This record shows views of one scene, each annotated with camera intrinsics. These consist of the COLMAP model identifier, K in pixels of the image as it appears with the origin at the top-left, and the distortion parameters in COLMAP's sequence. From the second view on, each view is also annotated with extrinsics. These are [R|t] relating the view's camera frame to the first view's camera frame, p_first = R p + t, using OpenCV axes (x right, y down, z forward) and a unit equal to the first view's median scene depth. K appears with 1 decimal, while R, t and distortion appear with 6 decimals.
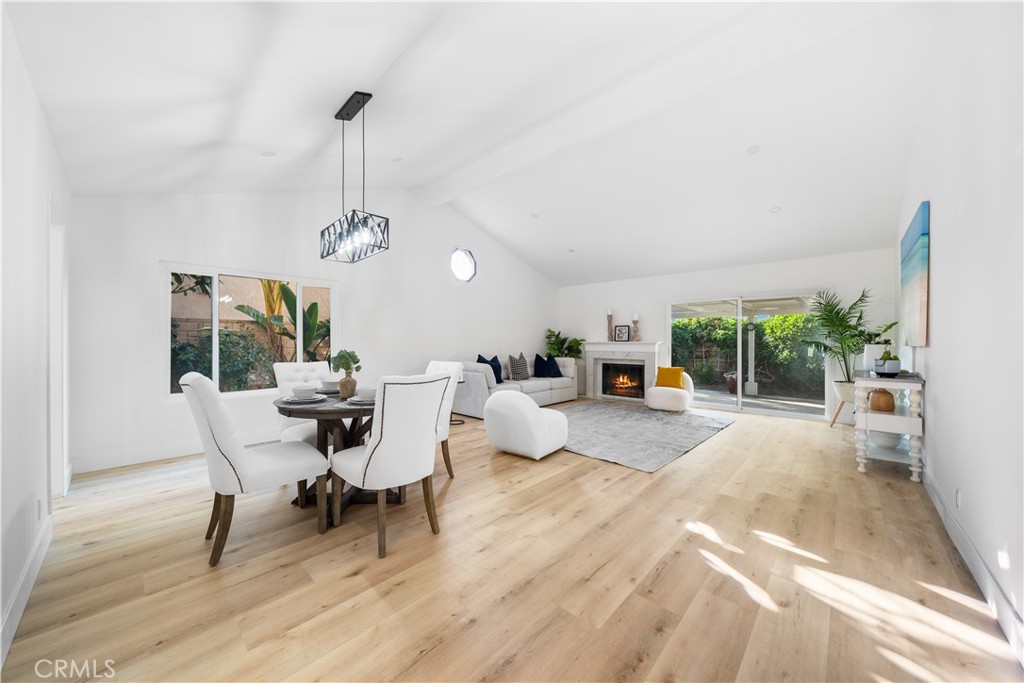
lens RADIAL K [[362.7, 0, 508.1], [0, 362.7, 342.3], [0, 0, 1]] dist [0.000538, -0.000009]
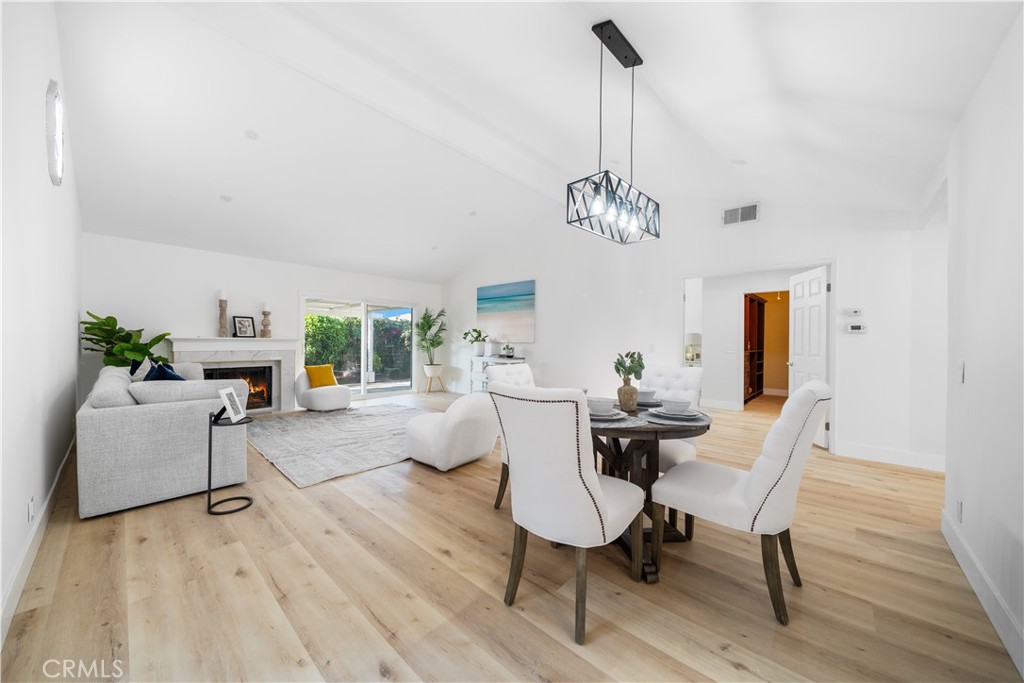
lens RADIAL K [[362.7, 0, 509.8], [0, 362.7, 342.1], [0, 0, 1]] dist [0.000538, -0.000009]
pose [[-0.018051, -0.008158, 0.999804, -0.459993], [-0.007221, 0.999942, 0.008029, -0.002783], [-0.999811, -0.007075, -0.018109, 0.469916]]
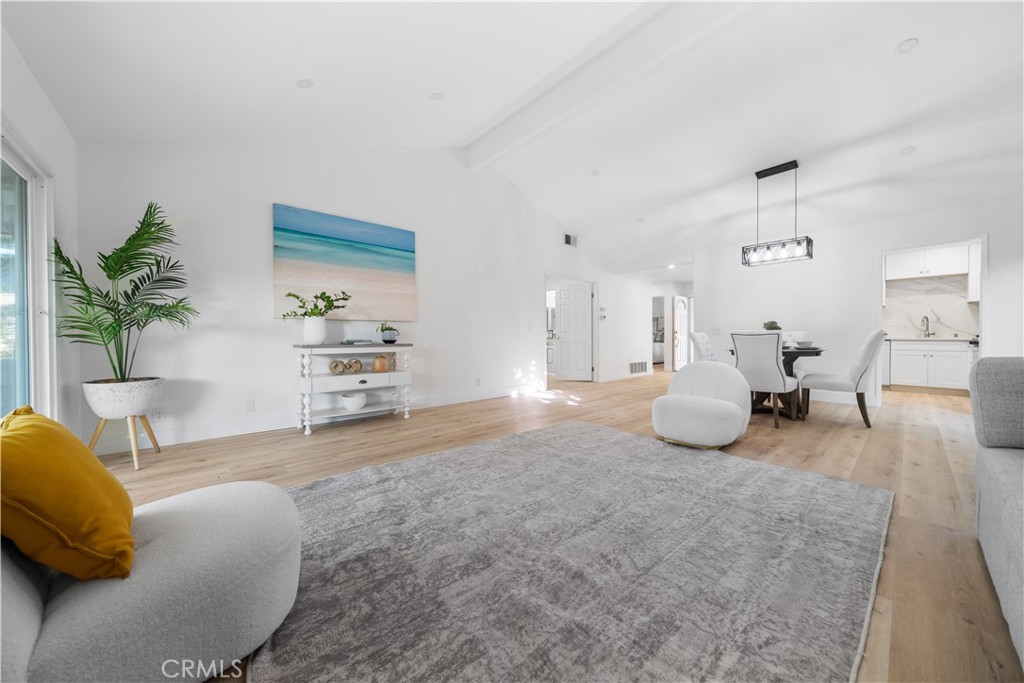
lens RADIAL K [[351.7, 0, 515.4], [0, 351.7, 339.5], [0, 0, 1]] dist [-0.002038, -0.000003]
pose [[-0.996008, 0.002693, 0.089226, 0.227330], [0.003237, 0.999977, 0.005946, 0.035713], [-0.089208, 0.006211, -0.995994, 1.005467]]
